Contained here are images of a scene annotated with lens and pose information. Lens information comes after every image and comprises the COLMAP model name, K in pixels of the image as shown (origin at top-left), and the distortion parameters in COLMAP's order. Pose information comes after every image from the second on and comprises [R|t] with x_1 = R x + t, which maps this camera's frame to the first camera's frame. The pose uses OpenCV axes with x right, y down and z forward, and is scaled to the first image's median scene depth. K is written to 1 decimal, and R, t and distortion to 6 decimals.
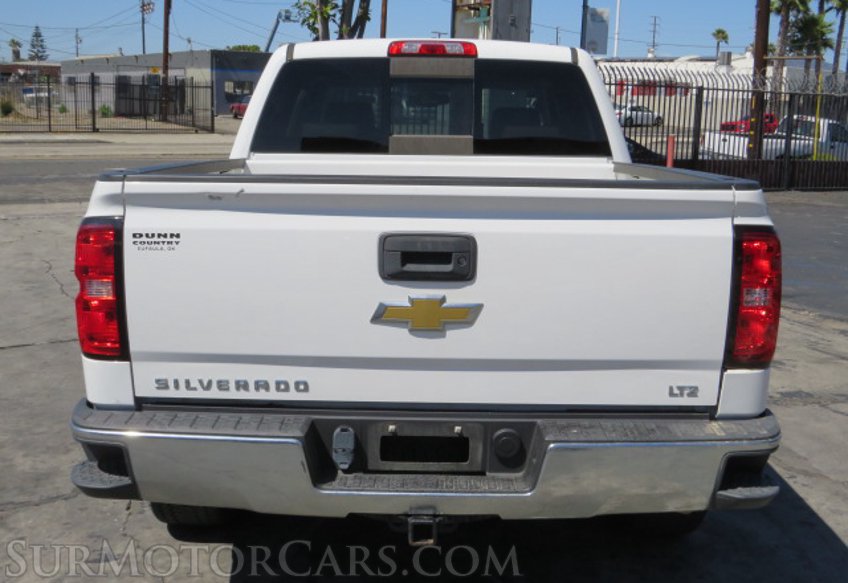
lens RADIAL K [[987.3, 0, 428.3], [0, 987.3, 291.9], [0, 0, 1]] dist [-0.086287, 0.000000]
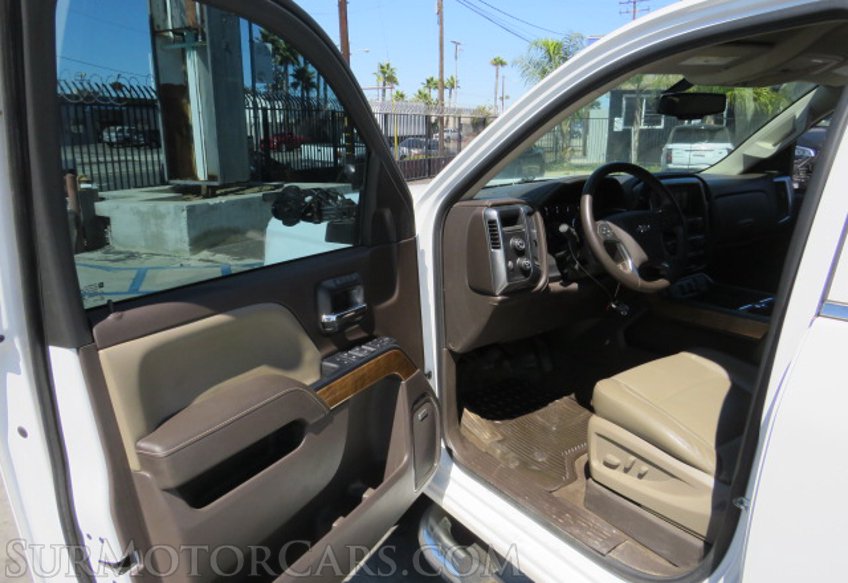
lens RADIAL K [[597.5, 0, 419.2], [0, 597.5, 299.8], [0, 0, 1]] dist [-0.031624, 0.002728]
pose [[0.830283, -0.175641, 0.528942, -0.427234], [0.125586, 0.983597, 0.129480, -0.220127], [-0.543008, -0.041078, 0.838722, 1.164274]]
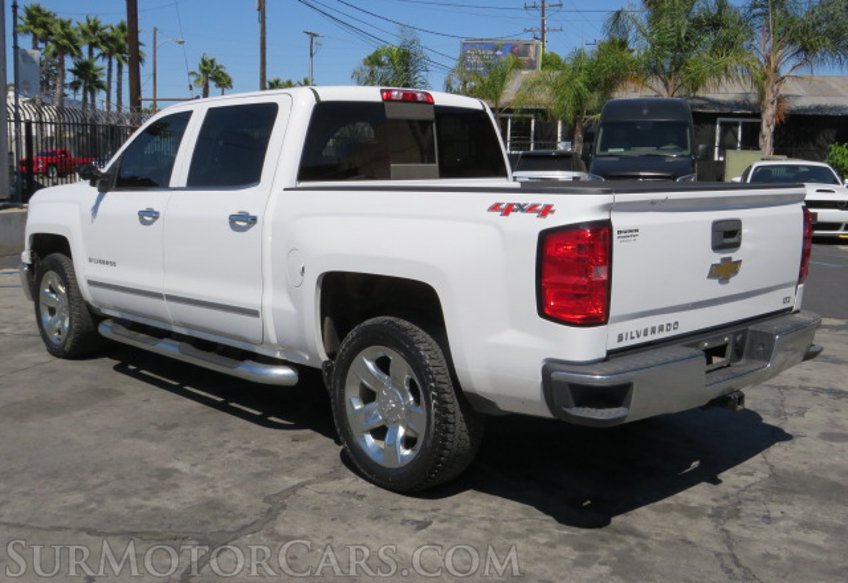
lens RADIAL K [[906.0, 0, 426.5], [0, 906.0, 286.2], [0, 0, 1]] dist [-0.064432, 0.000000]
pose [[0.722587, -0.104976, 0.683263, -0.809544], [0.124911, 0.991960, 0.020304, -0.024145], [-0.679901, 0.070675, 0.729890, 0.144707]]
